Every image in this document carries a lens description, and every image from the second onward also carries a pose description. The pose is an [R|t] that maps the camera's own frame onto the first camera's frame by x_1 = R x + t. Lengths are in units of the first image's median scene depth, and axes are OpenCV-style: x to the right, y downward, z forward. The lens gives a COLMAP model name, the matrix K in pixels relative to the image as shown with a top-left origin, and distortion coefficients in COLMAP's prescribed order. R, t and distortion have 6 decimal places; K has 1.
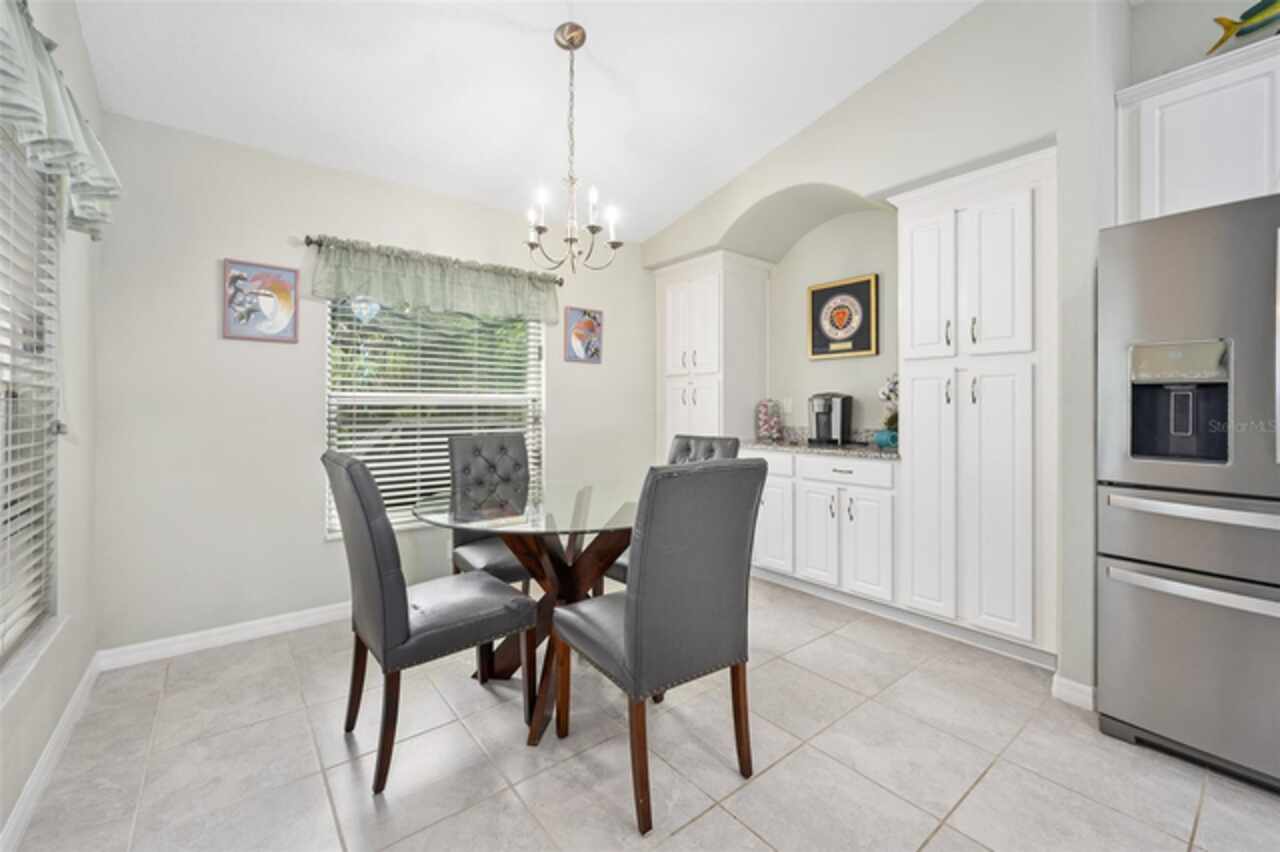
lens RADIAL K [[519.5, 0, 638.8], [0, 519.5, 402.5], [0, 0, 1]] dist [0.000999, 0.000086]
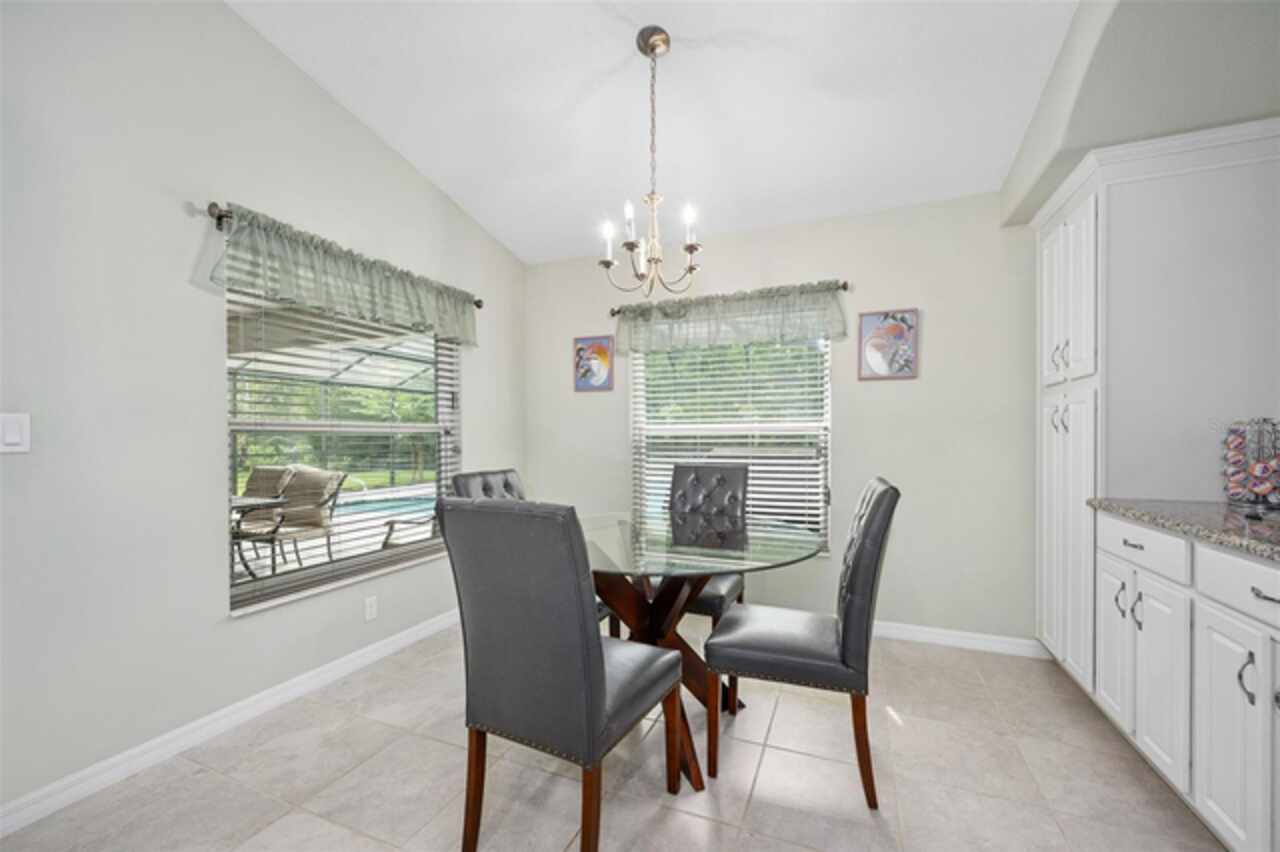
lens RADIAL K [[510.8, 0, 648.0], [0, 510.8, 443.0], [0, 0, 1]] dist [-0.003966, -0.000090]
pose [[0.487897, 0.008339, -0.872861, 0.490234], [0.010214, 0.999831, 0.015261, 0.003173], [0.872841, -0.016362, 0.487730, 0.390850]]
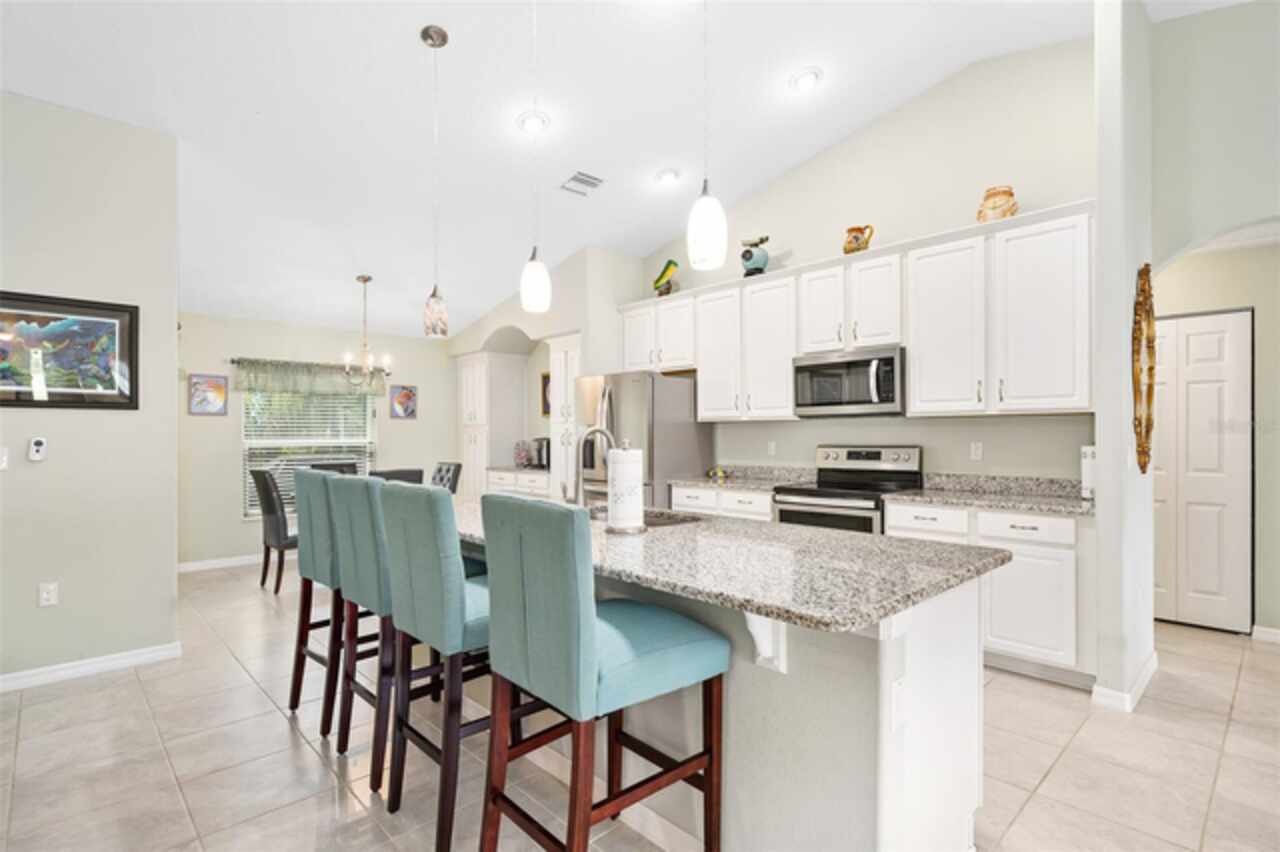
lens RADIAL K [[619.7, 0, 644.6], [0, 619.7, 433.3], [0, 0, 1]] dist [0.001069, 0.000286]
pose [[0.995666, -0.004478, 0.092894, 0.582799], [0.003961, 0.999976, 0.005743, -0.050059], [-0.092917, -0.005351, 0.995659, -1.251124]]
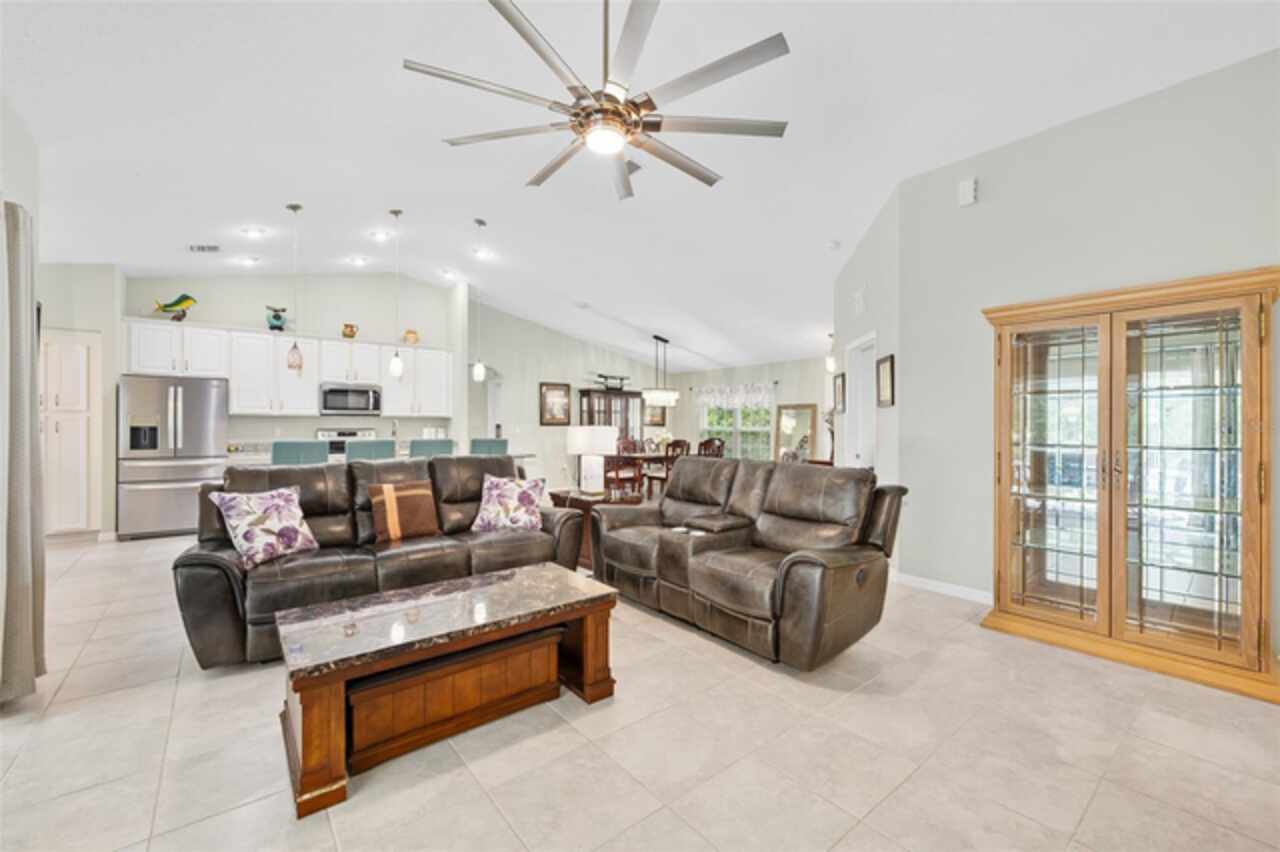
lens RADIAL K [[512.6, 0, 635.7], [0, 512.6, 428.3], [0, 0, 1]] dist [0.006798, 0.000227]
pose [[-0.002669, -0.007562, 0.999968, -1.327092], [-0.010277, 0.999919, 0.007535, -0.048976], [-0.999944, -0.010257, -0.002746, -1.246447]]
